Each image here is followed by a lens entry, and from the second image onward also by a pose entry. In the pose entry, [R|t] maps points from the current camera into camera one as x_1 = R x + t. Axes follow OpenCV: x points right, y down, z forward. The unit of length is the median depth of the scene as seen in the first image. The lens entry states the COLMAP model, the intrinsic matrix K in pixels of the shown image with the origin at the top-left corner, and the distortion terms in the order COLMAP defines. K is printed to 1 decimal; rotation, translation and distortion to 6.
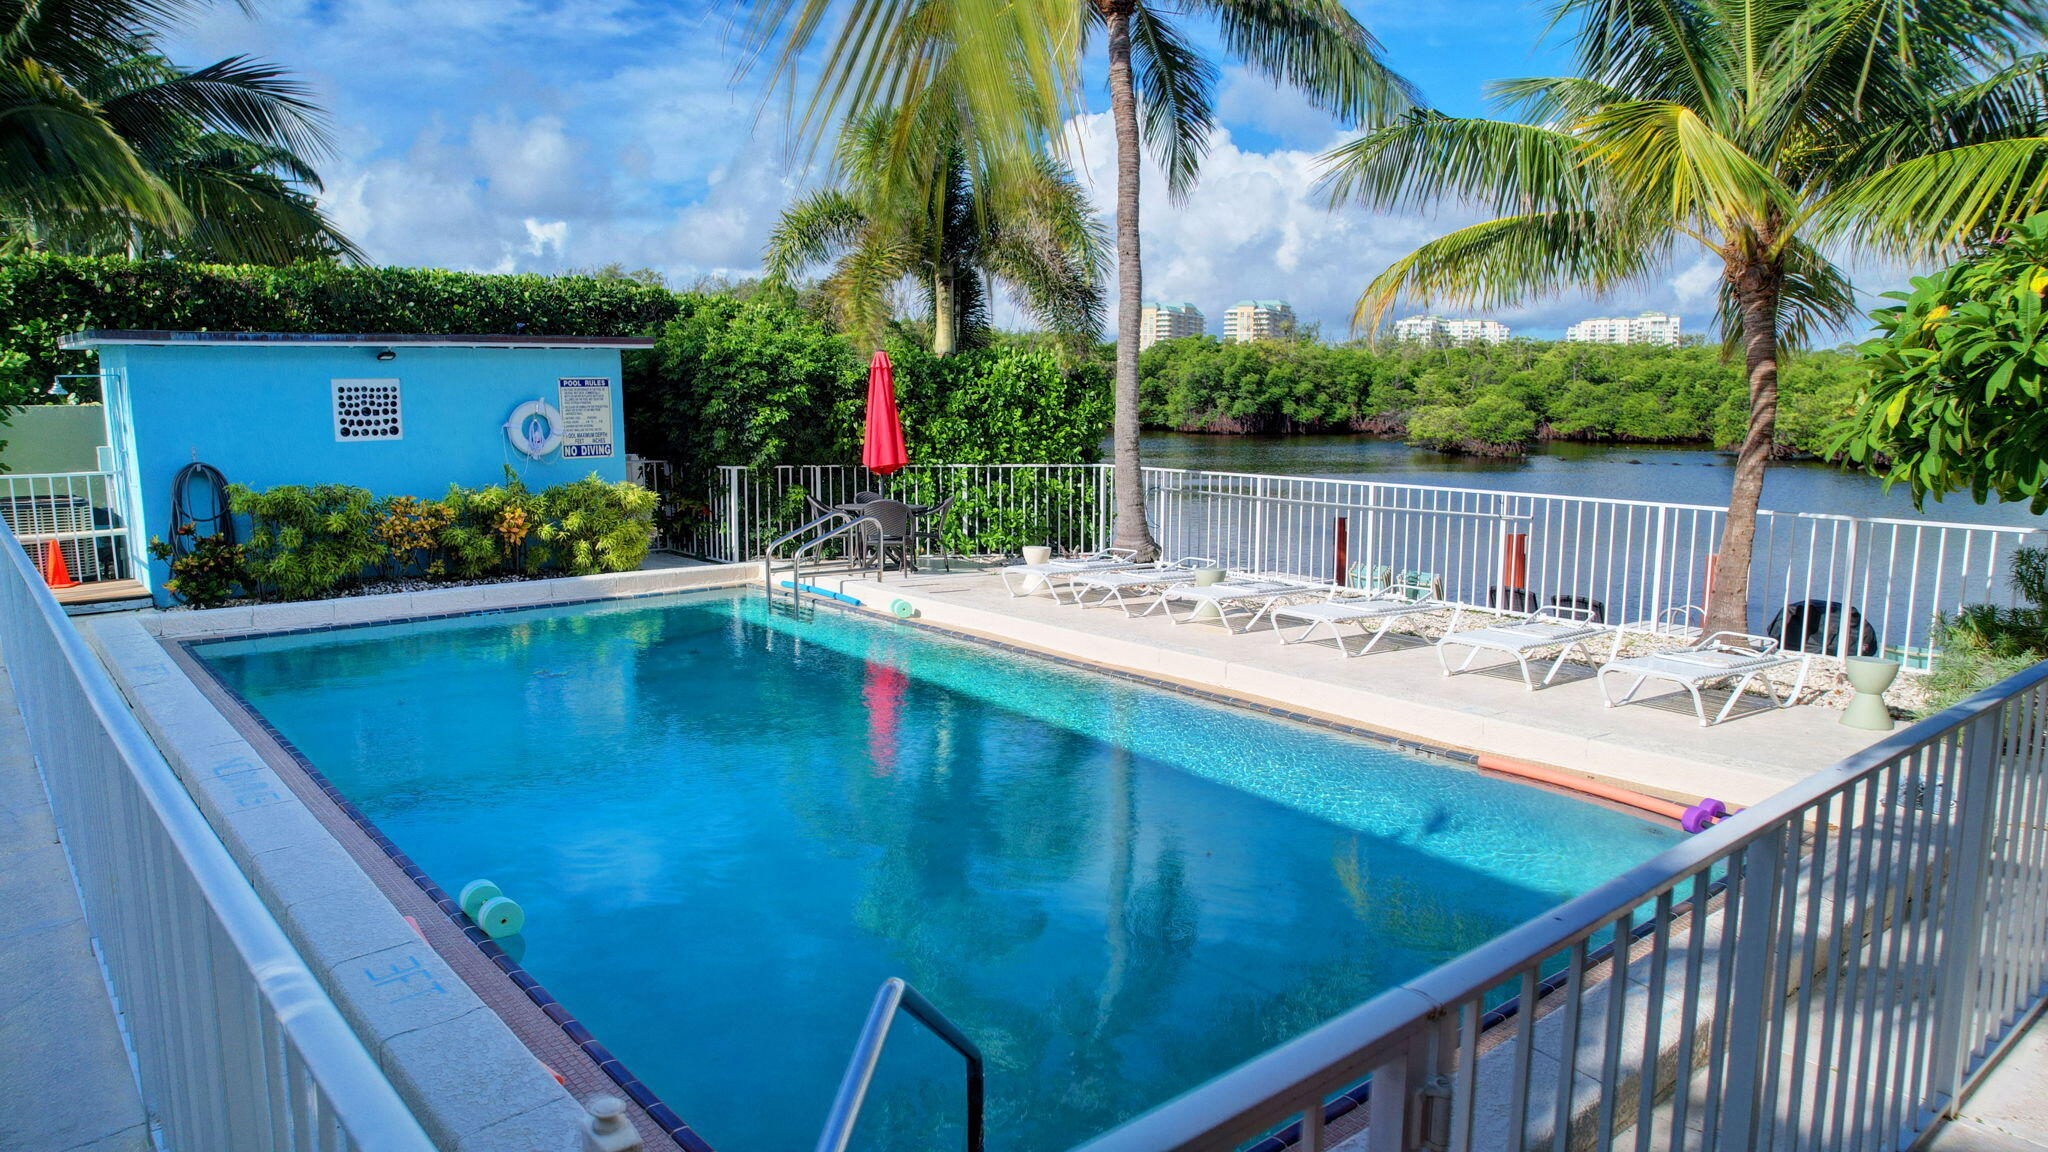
lens RADIAL K [[1290.8, 0, 1021.4], [0, 1290.8, 580.7], [0, 0, 1]] dist [0.001721, 0.003168]
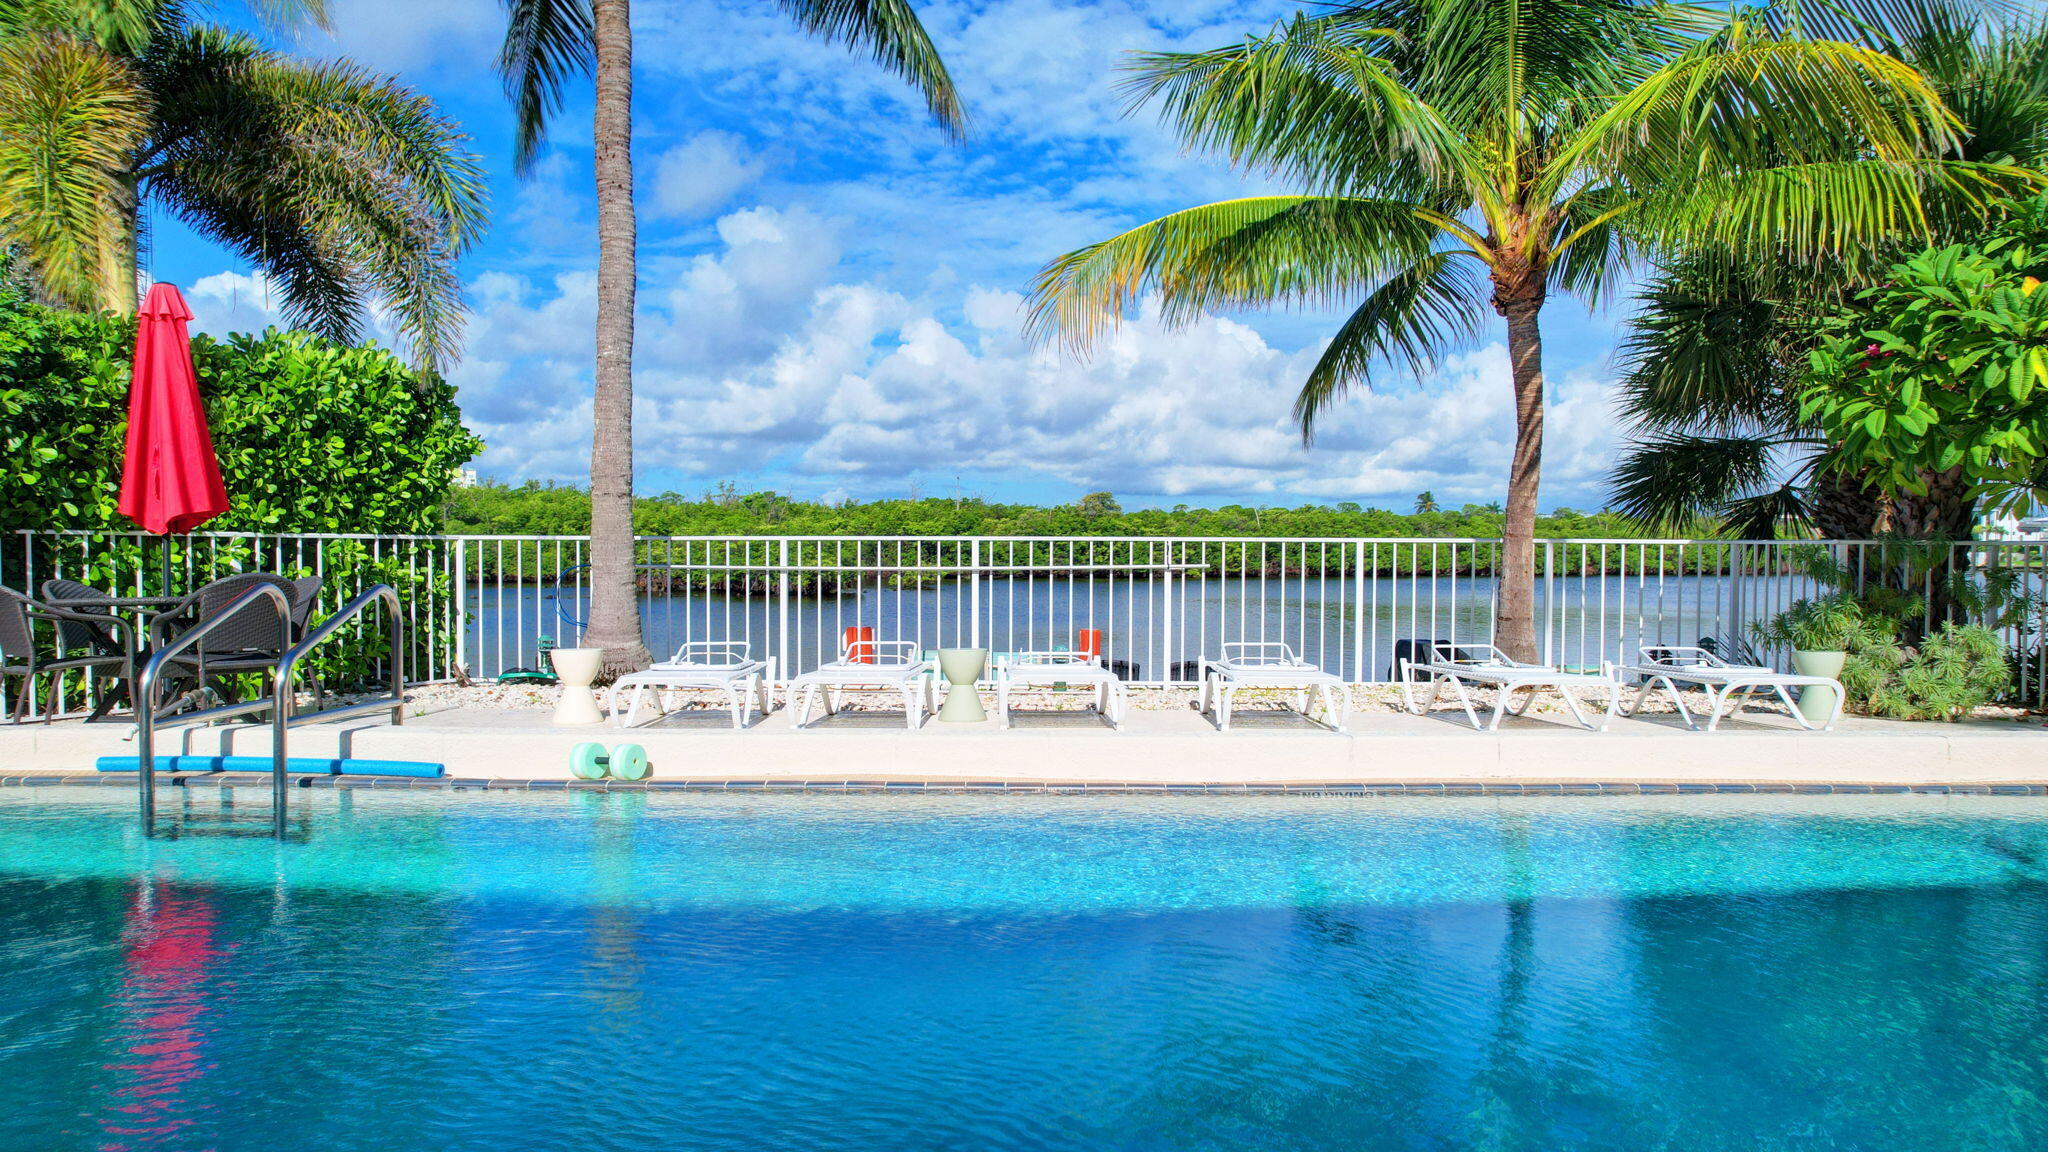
lens RADIAL K [[1290.8, 0, 1024.3], [0, 1290.8, 572.3], [0, 0, 1]] dist [0.001721, 0.003168]
pose [[0.642746, -0.016106, 0.765910, -0.247475], [0.109481, 0.991448, -0.071027, 0.001874], [-0.758216, 0.129505, 0.639013, 0.402826]]
